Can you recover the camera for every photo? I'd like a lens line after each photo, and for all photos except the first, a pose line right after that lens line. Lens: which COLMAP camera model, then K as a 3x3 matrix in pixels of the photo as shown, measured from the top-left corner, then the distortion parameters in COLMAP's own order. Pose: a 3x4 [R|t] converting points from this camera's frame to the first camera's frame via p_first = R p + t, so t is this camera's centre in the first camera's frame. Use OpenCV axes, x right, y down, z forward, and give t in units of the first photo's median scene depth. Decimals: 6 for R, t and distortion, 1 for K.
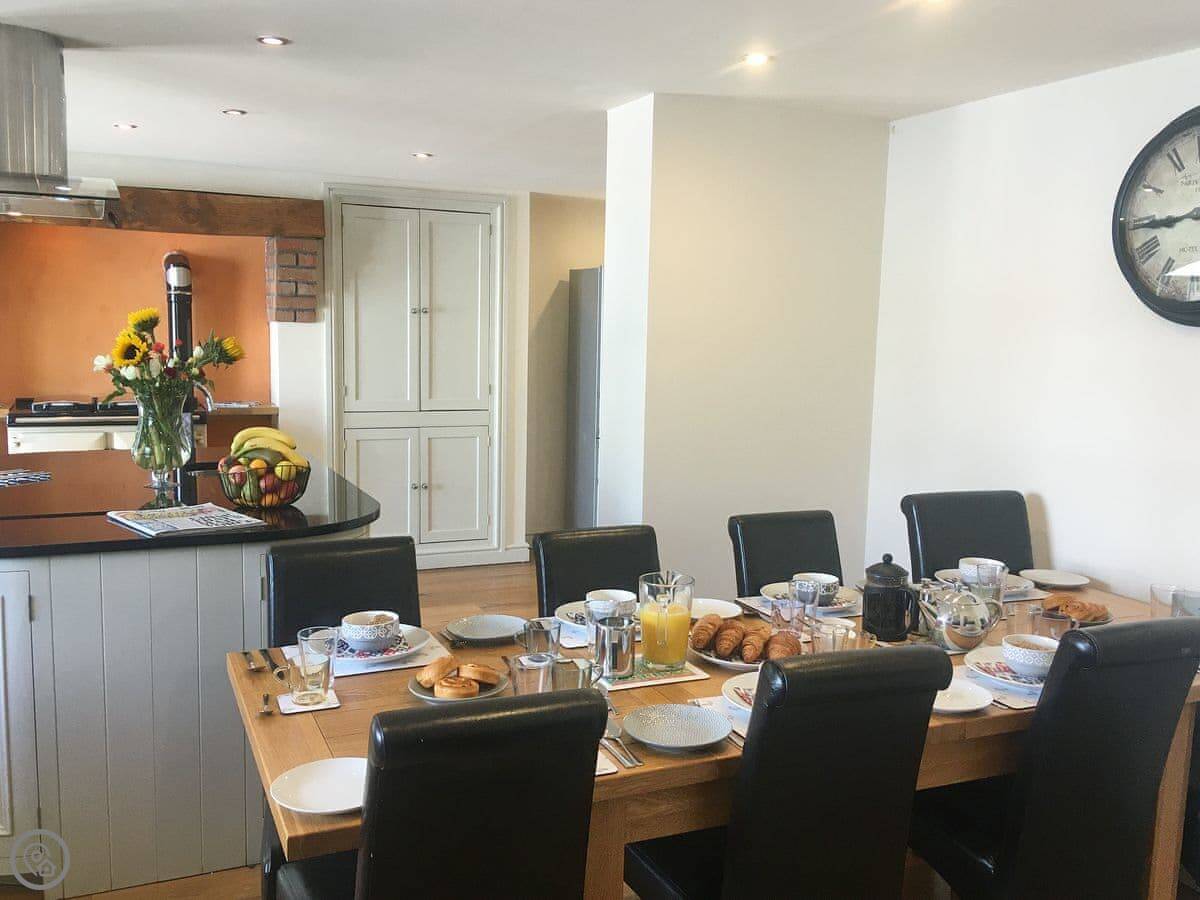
lens RADIAL K [[1019.7, 0, 600.0], [0, 1019.7, 450.0], [0, 0, 1]] dist [0.047770, -0.005761]
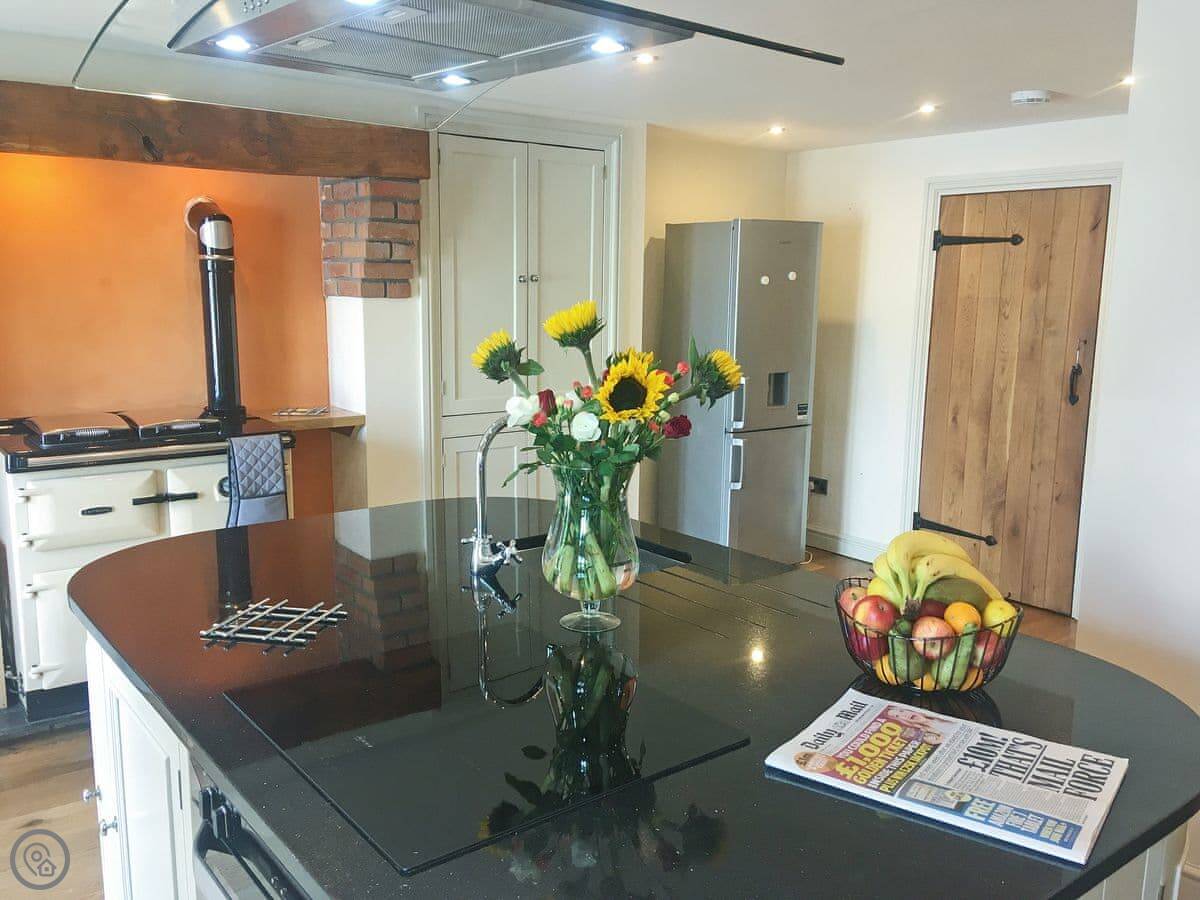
lens RADIAL K [[1019.7, 0, 600.0], [0, 1019.7, 450.0], [0, 0, 1]] dist [0.047770, -0.005761]
pose [[0.973248, -0.047830, 0.224726, -0.319680], [0.037409, 0.998028, 0.050405, -0.048598], [-0.226693, -0.040650, 0.973118, 0.260697]]
